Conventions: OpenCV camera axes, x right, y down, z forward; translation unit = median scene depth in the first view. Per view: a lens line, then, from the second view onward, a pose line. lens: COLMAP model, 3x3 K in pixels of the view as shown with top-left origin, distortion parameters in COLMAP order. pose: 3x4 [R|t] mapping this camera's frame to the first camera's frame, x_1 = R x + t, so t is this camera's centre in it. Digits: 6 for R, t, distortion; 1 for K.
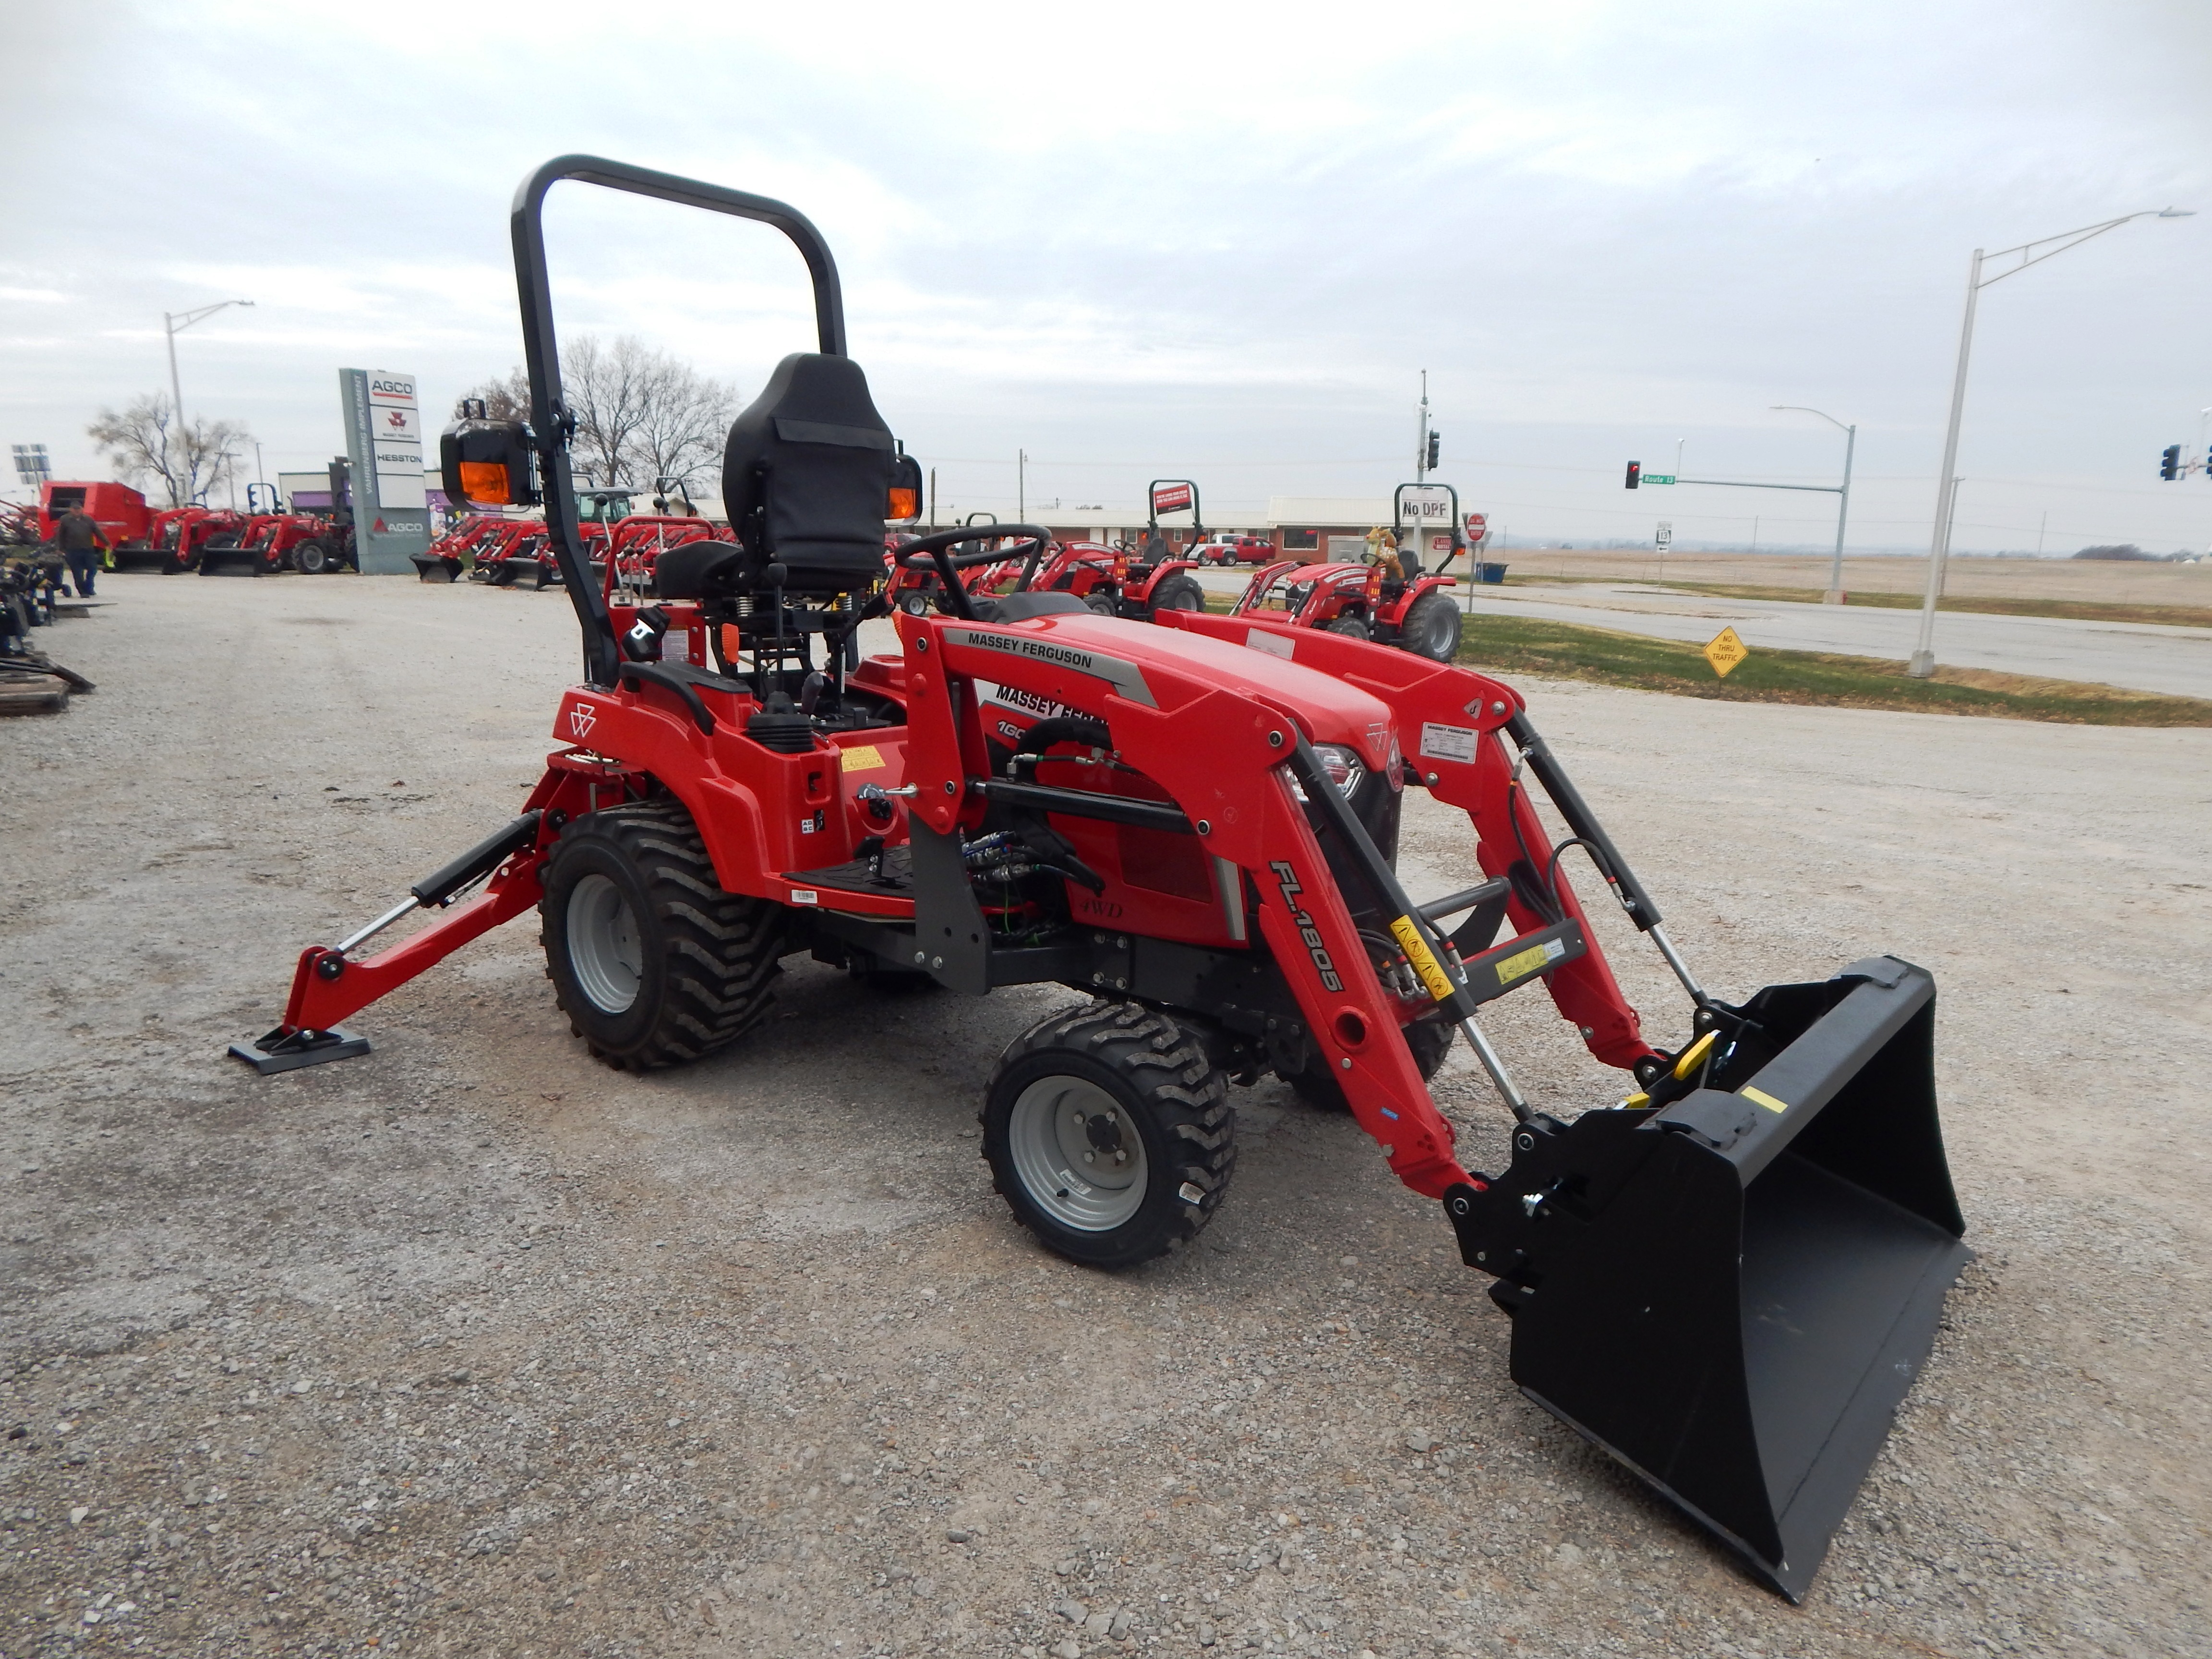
lens RADIAL K [[1456.8, 0, 1104.9], [0, 1456.8, 815.1], [0, 0, 1]] dist [0.001921, -0.006020]
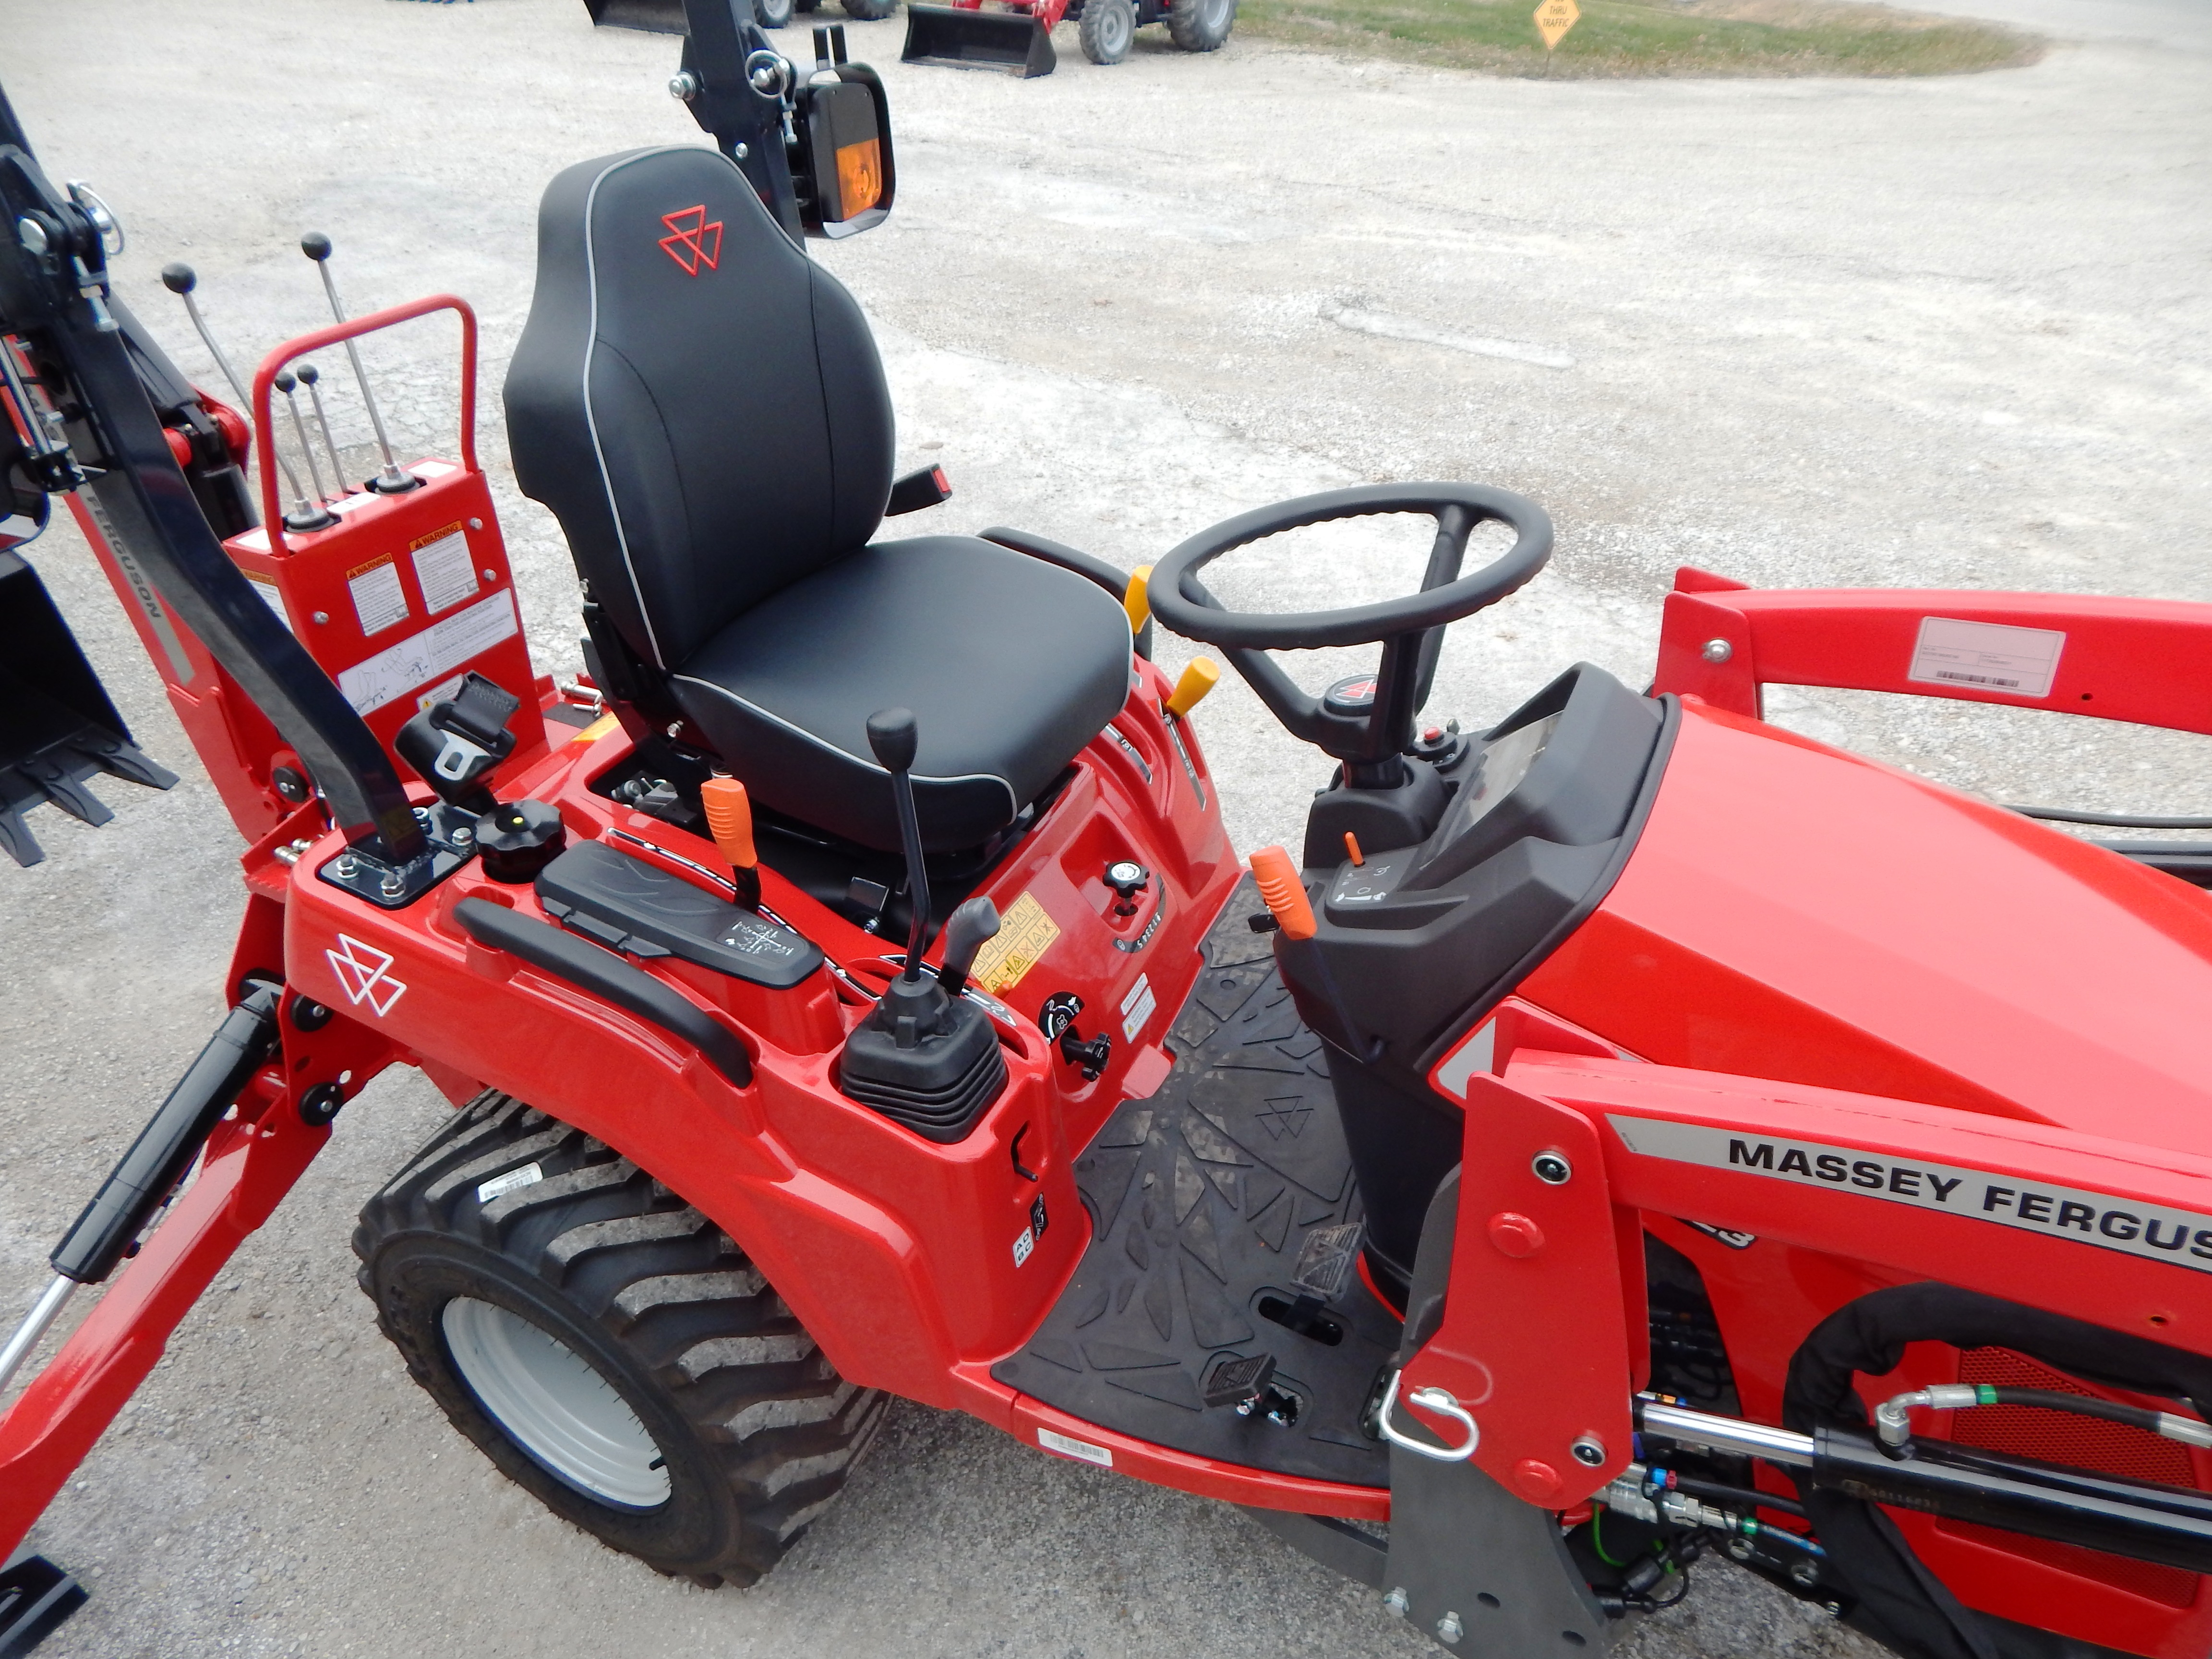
lens RADIAL K [[1456.8, 0, 1104.9], [0, 1456.8, 815.1], [0, 0, 1]] dist [0.001921, -0.006020]
pose [[0.971453, -0.152400, 0.181807, -0.179406], [0.064638, 0.907406, 0.415254, -0.218412], [-0.228258, -0.391648, 0.891353, 0.484612]]
